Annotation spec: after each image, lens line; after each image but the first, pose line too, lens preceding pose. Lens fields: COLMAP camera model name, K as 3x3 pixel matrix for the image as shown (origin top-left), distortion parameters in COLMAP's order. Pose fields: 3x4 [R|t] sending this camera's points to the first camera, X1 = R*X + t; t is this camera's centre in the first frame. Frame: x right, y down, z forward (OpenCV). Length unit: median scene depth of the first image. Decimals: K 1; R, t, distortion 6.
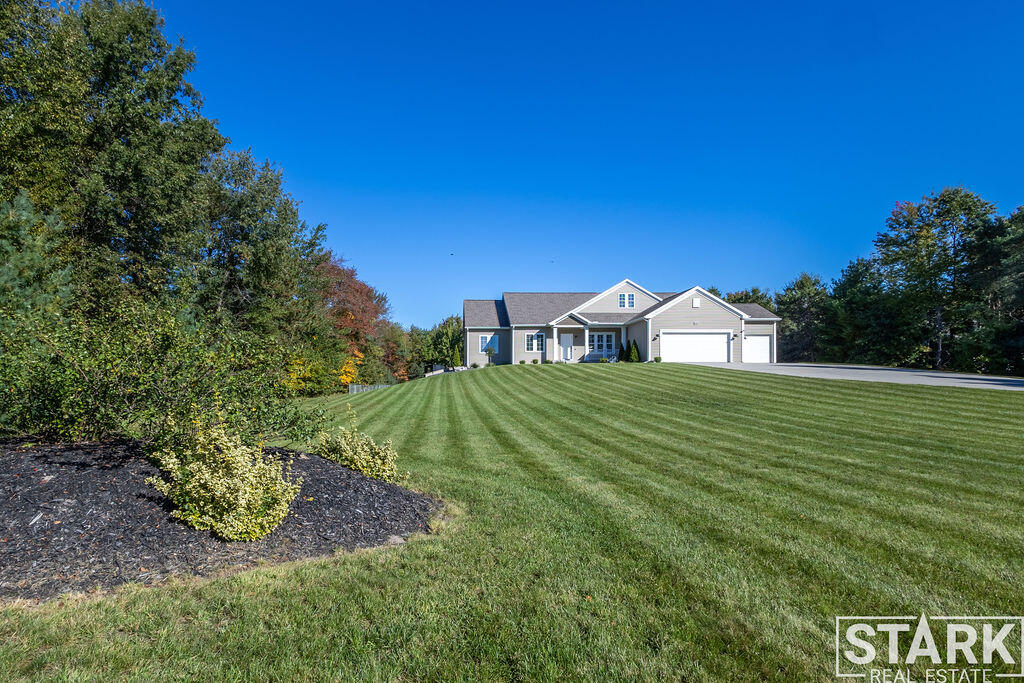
lens RADIAL K [[527.1, 0, 455.2], [0, 527.1, 384.0], [0, 0, 1]] dist [-0.000270, -0.000353]
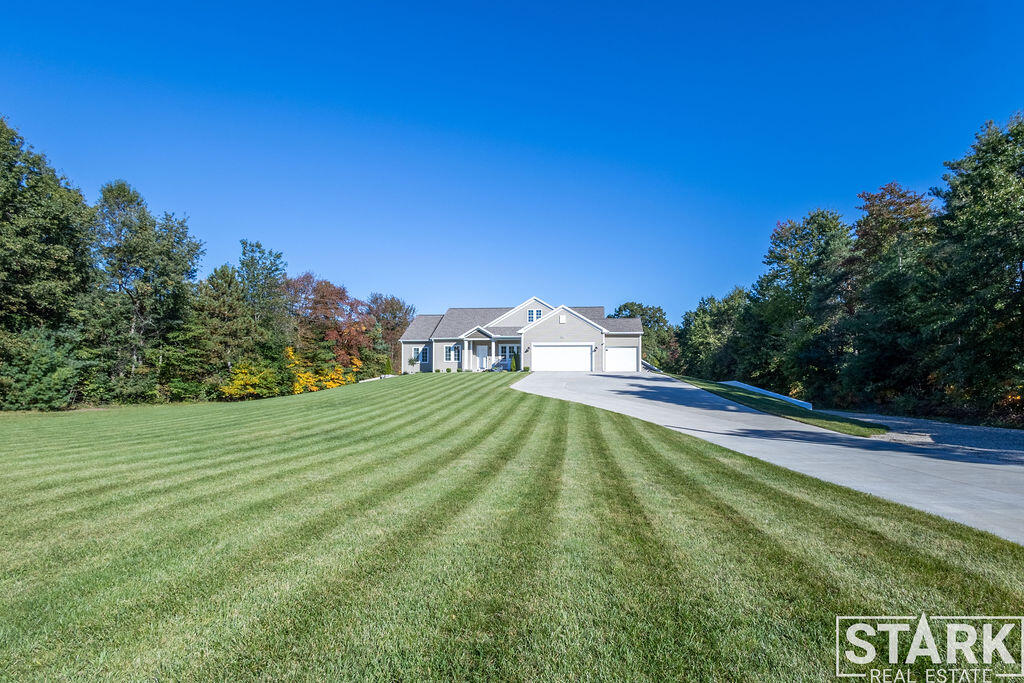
lens RADIAL K [[538.7, 0, 552.1], [0, 538.7, 384.0], [0, 0, 1]] dist [0.001203, 0.000503]
pose [[0.996448, -0.000004, -0.084209, 0.467449], [-0.000583, 0.999976, -0.006948, -0.004595], [0.084207, 0.006972, 0.996424, -0.144628]]
